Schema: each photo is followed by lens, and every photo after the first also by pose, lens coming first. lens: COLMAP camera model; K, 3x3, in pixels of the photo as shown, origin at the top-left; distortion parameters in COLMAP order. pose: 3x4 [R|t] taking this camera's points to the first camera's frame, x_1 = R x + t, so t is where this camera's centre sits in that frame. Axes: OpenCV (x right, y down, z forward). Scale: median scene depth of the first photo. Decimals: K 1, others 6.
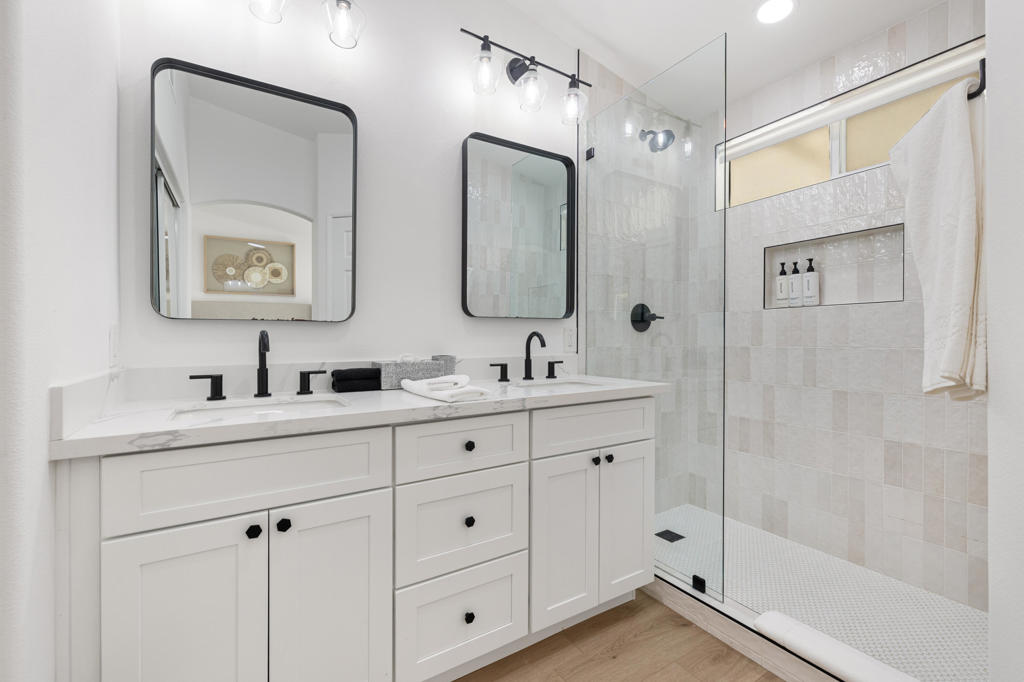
lens RADIAL K [[433.9, 0, 514.8], [0, 433.9, 344.8], [0, 0, 1]] dist [-0.000361, 0.000618]
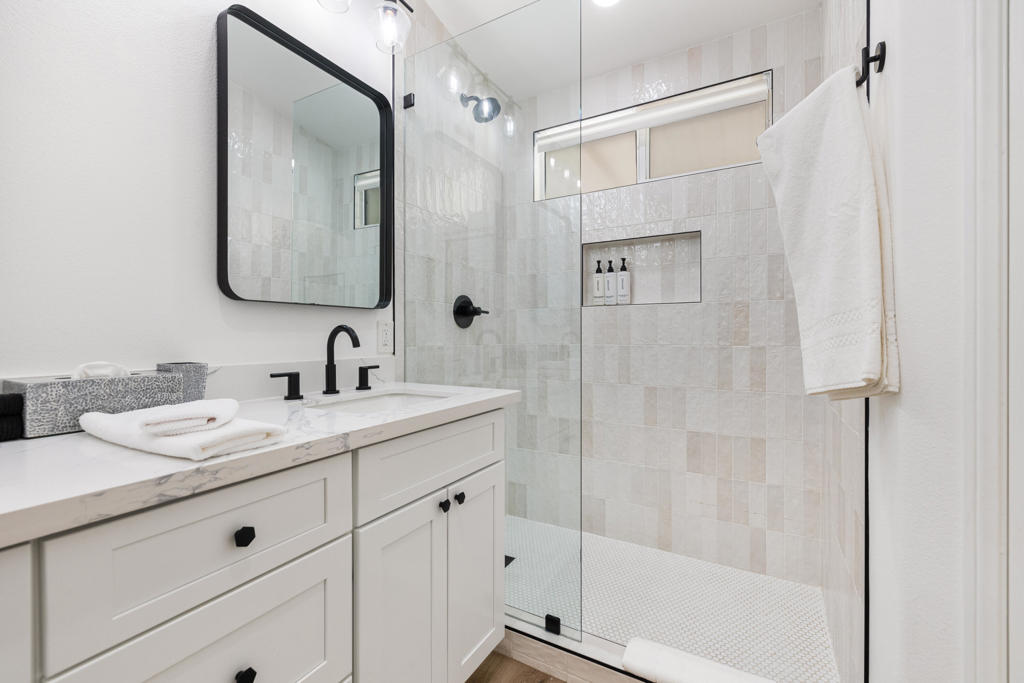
lens RADIAL K [[433.9, 0, 504.3], [0, 433.9, 344.9], [0, 0, 1]] dist [-0.000361, 0.000618]
pose [[0.888103, -0.005344, 0.459613, -0.040592], [0.002941, 0.999978, 0.005945, -0.001801], [-0.459635, -0.003928, 0.888099, 0.242757]]
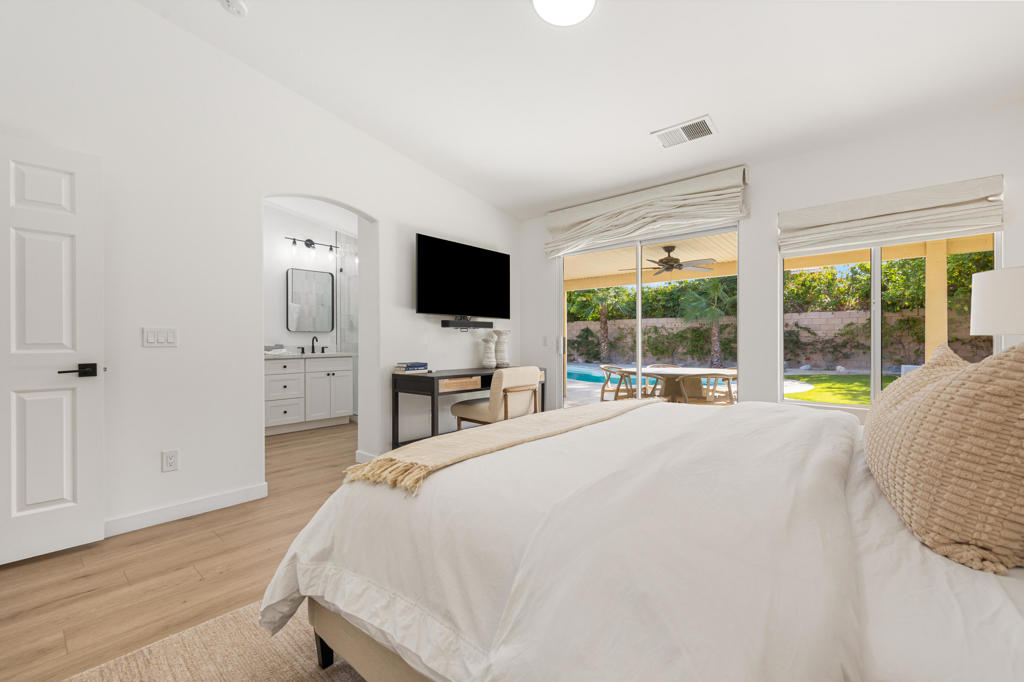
lens RADIAL K [[433.9, 0, 506.7], [0, 433.9, 345.5], [0, 0, 1]] dist [-0.000361, 0.000618]
pose [[0.962242, -0.004949, 0.272149, 0.464321], [0.005100, 0.999987, 0.000153, 0.034251], [-0.272147, 0.001241, 0.962255, -2.029403]]
